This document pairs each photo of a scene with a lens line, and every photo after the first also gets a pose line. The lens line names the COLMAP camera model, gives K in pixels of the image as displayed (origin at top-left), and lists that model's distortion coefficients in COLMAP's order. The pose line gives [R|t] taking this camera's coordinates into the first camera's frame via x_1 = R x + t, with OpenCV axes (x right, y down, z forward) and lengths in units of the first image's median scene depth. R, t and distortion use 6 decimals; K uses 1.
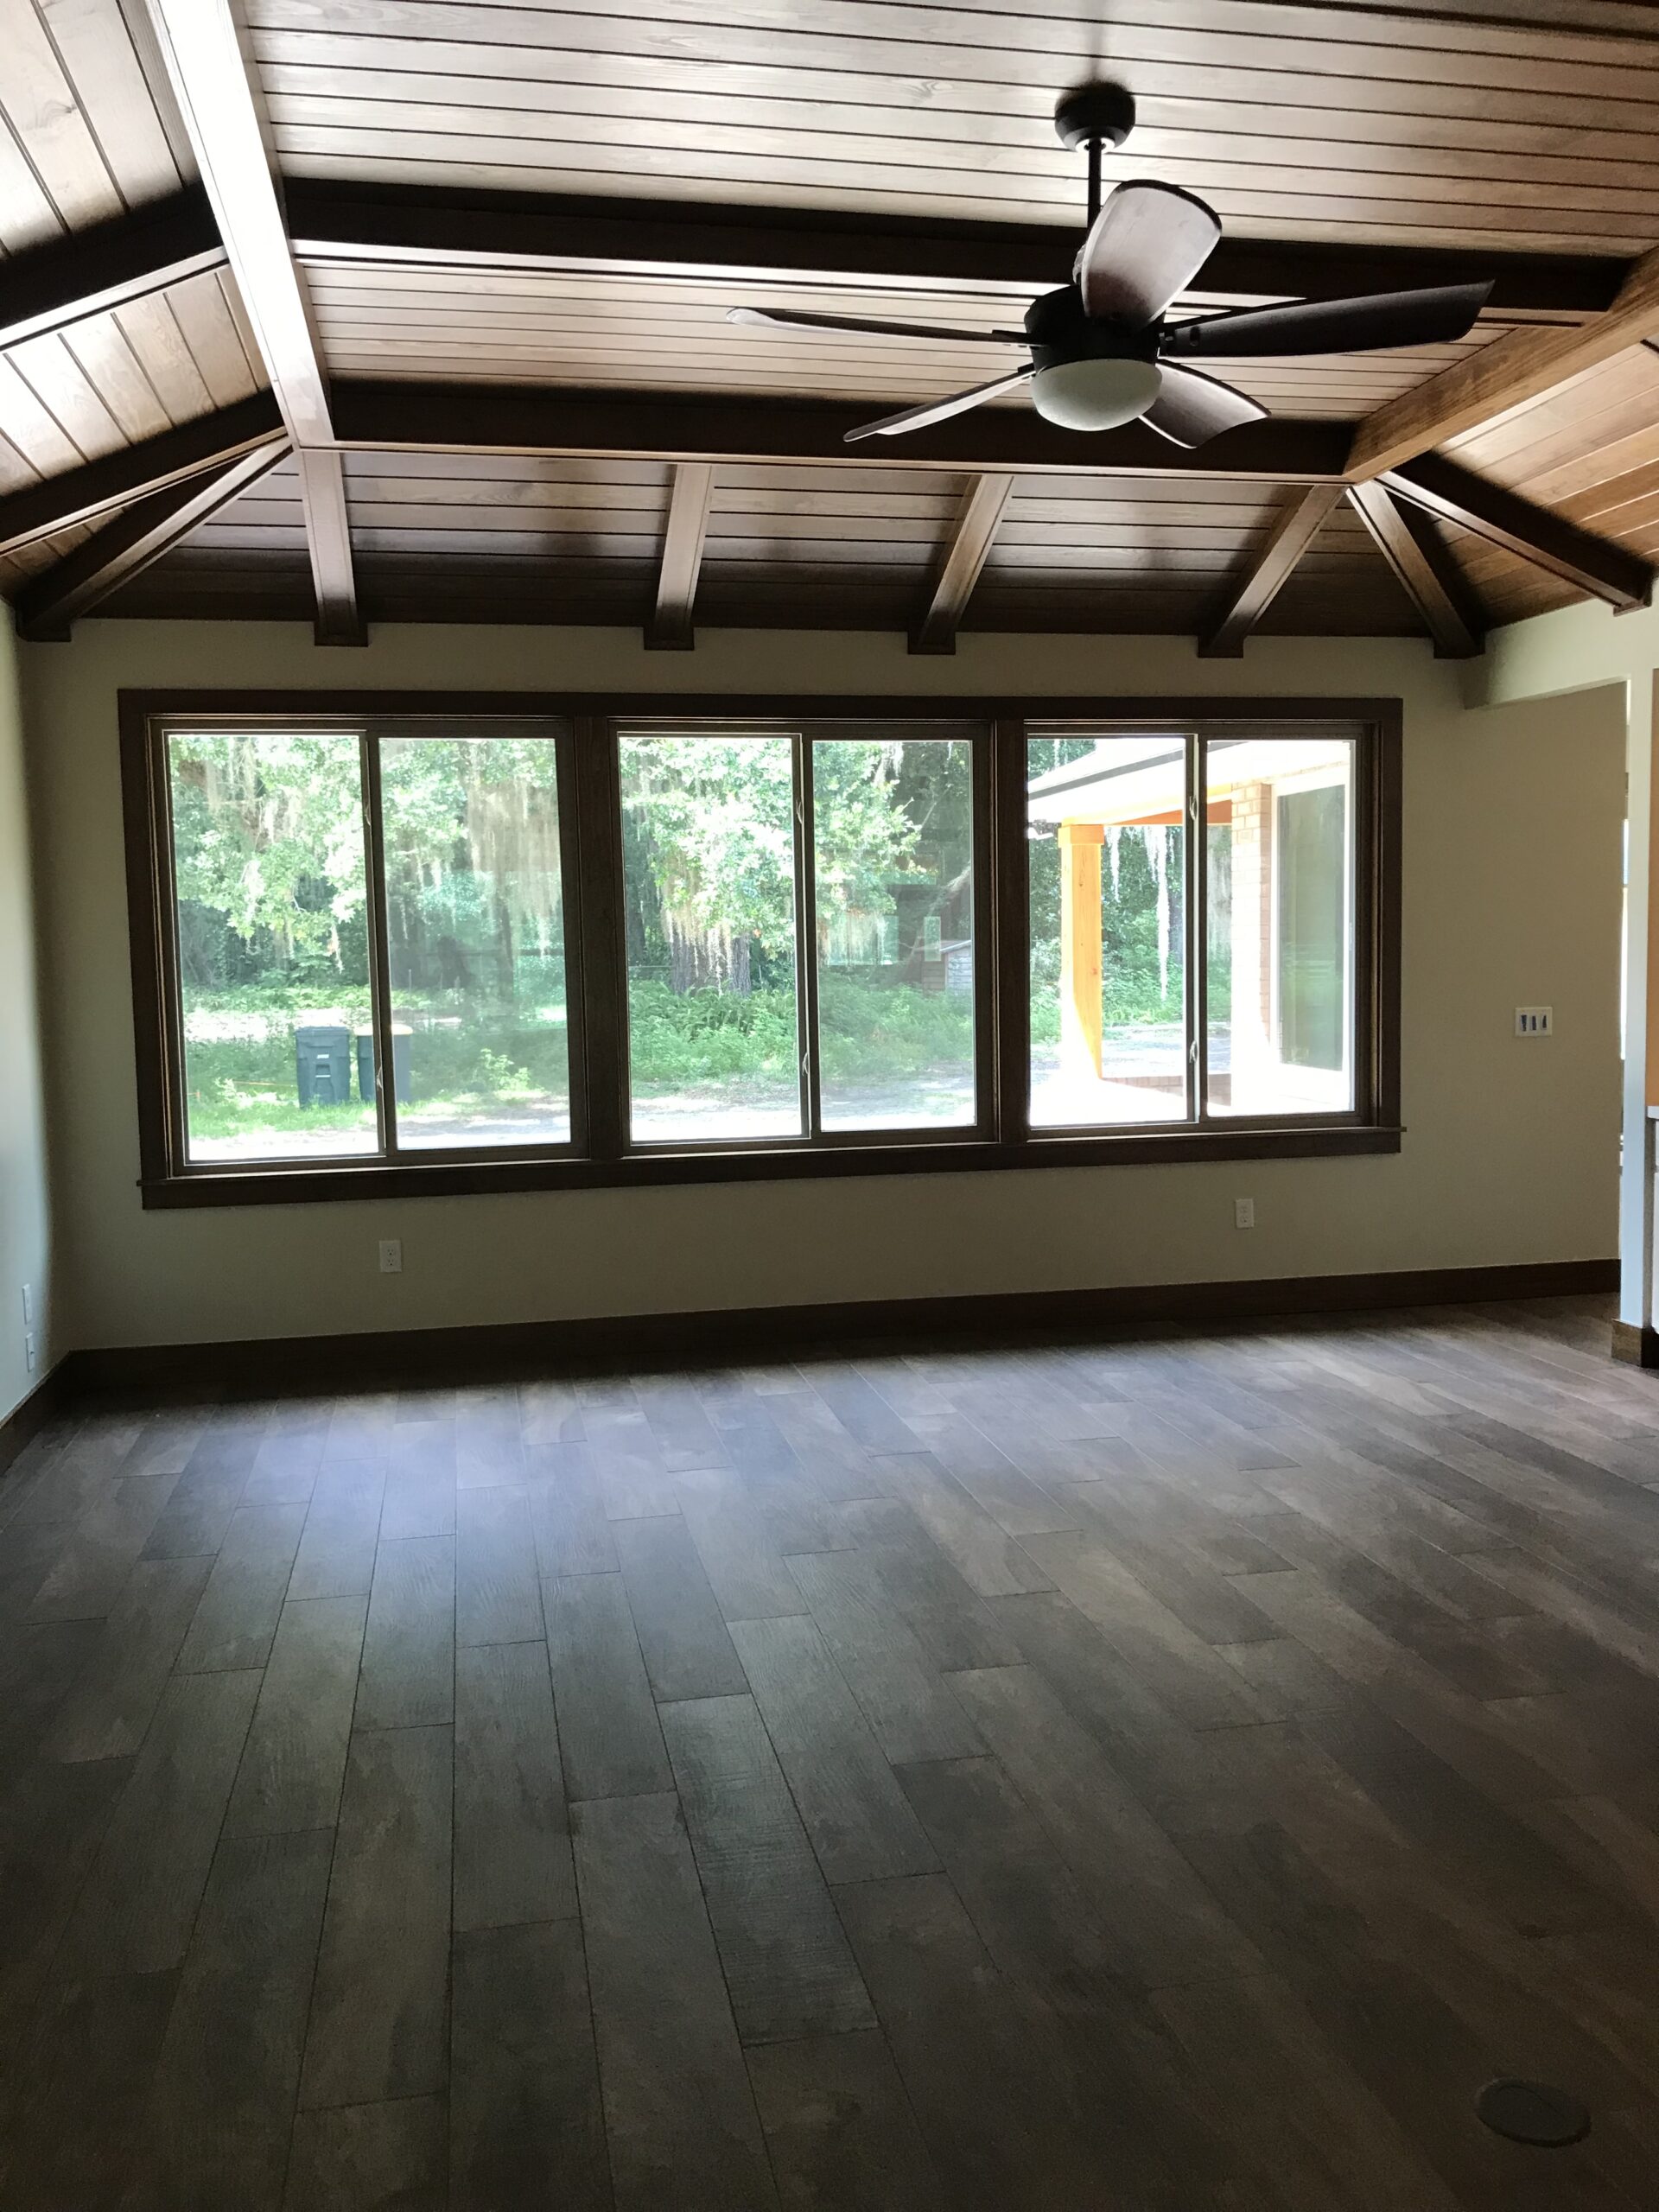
lens RADIAL K [[1834.2, 0, 838.8], [0, 1834.2, 1075.1], [0, 0, 1]] dist [0.008250, 0.006218]
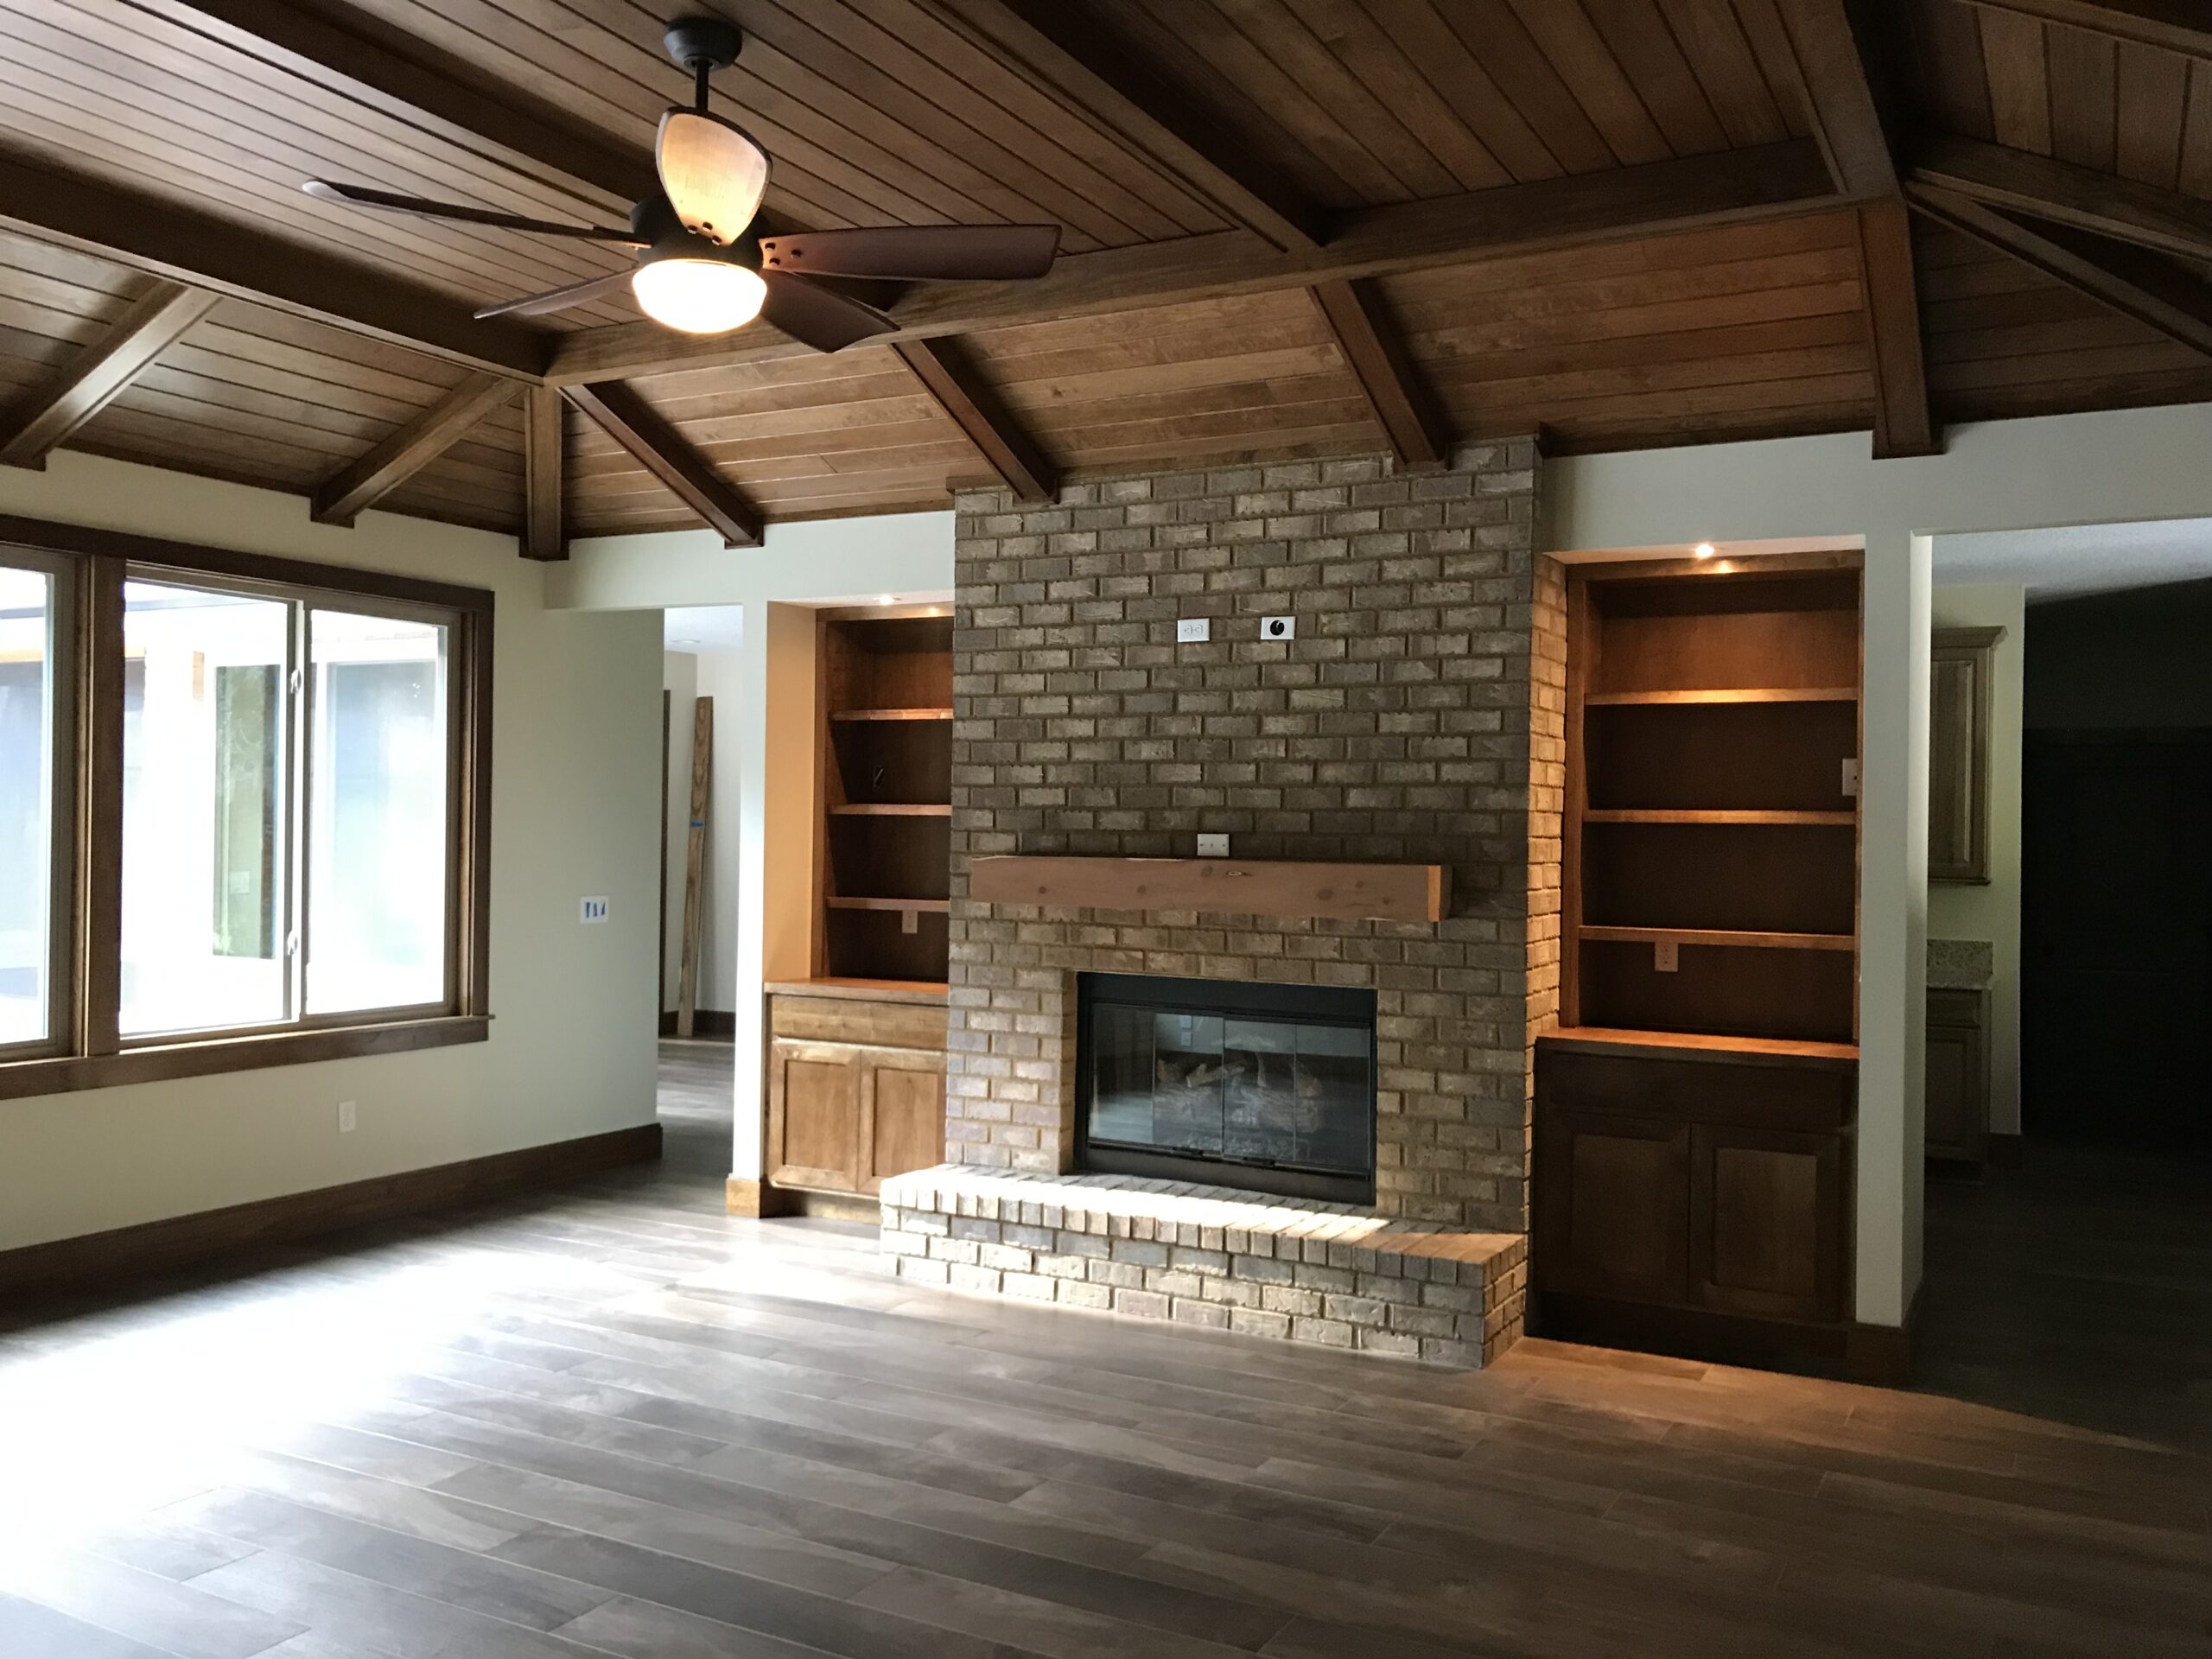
lens RADIAL K [[1834.2, 0, 1118.2], [0, 1834.2, 833.9], [0, 0, 1]] dist [0.008250, 0.006218]
pose [[0.641275, 0.028518, 0.766781, -0.253579], [0.023725, 0.998094, -0.056963, -0.005359], [-0.766944, 0.054721, 0.639377, 0.096665]]
